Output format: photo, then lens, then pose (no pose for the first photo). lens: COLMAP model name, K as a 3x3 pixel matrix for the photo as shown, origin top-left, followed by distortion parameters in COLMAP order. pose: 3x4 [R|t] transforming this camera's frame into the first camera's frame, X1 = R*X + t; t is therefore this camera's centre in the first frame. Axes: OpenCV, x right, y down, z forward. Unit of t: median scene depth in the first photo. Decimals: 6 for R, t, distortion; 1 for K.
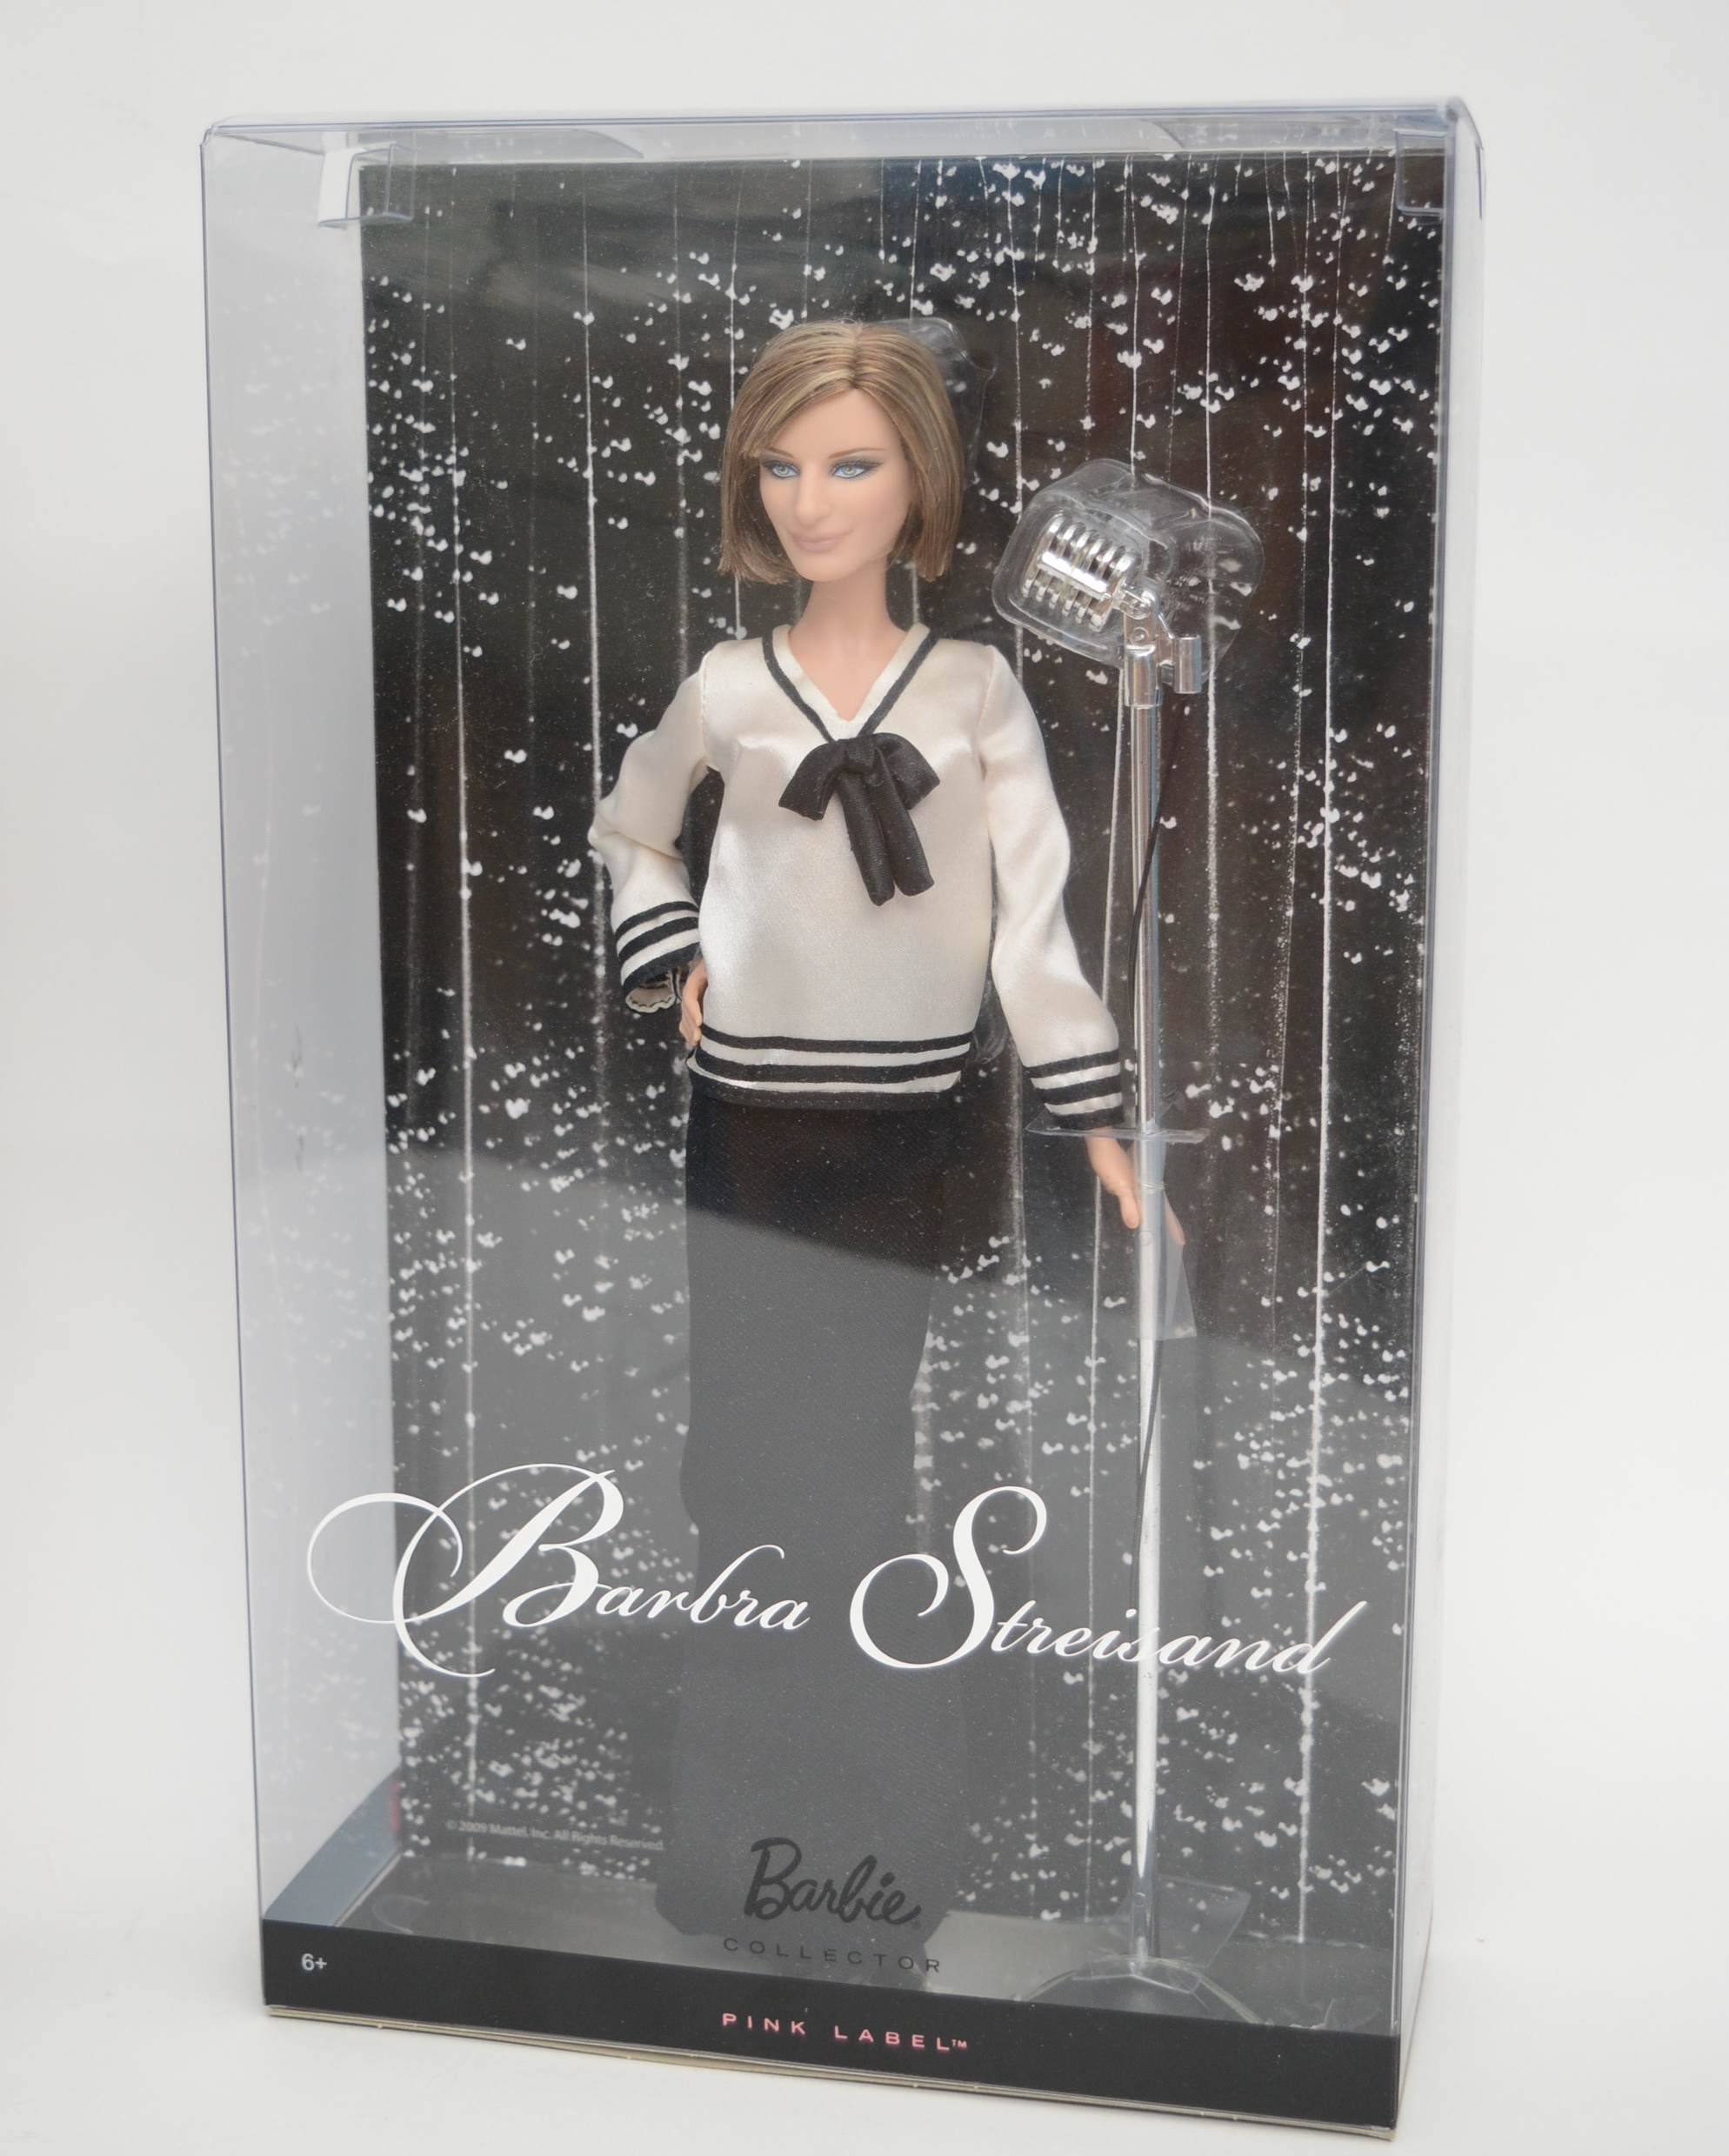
lens RADIAL K [[3378.4, 0, 864.5], [0, 3378.4, 1078.0], [0, 0, 1]] dist [-0.019858, -0.019256]
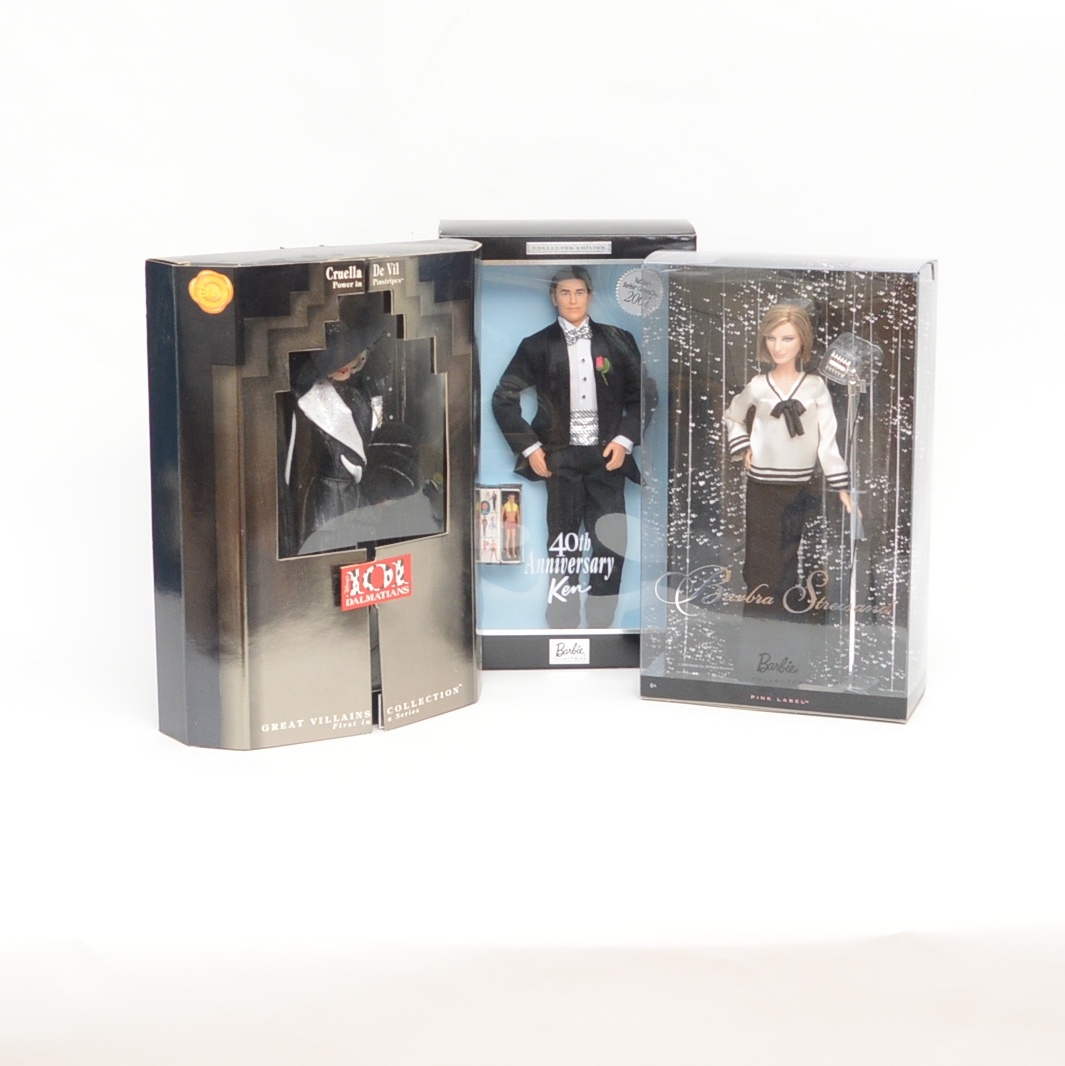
lens RADIAL K [[2471.3, 0, 526.9], [0, 2471.3, 506.3], [0, 0, 1]] dist [-0.106995, -0.121318]
pose [[0.995376, 0.015457, -0.094805, -0.031267], [-0.013806, 0.999742, 0.018036, -0.014803], [0.095059, -0.016643, 0.995333, -2.071477]]
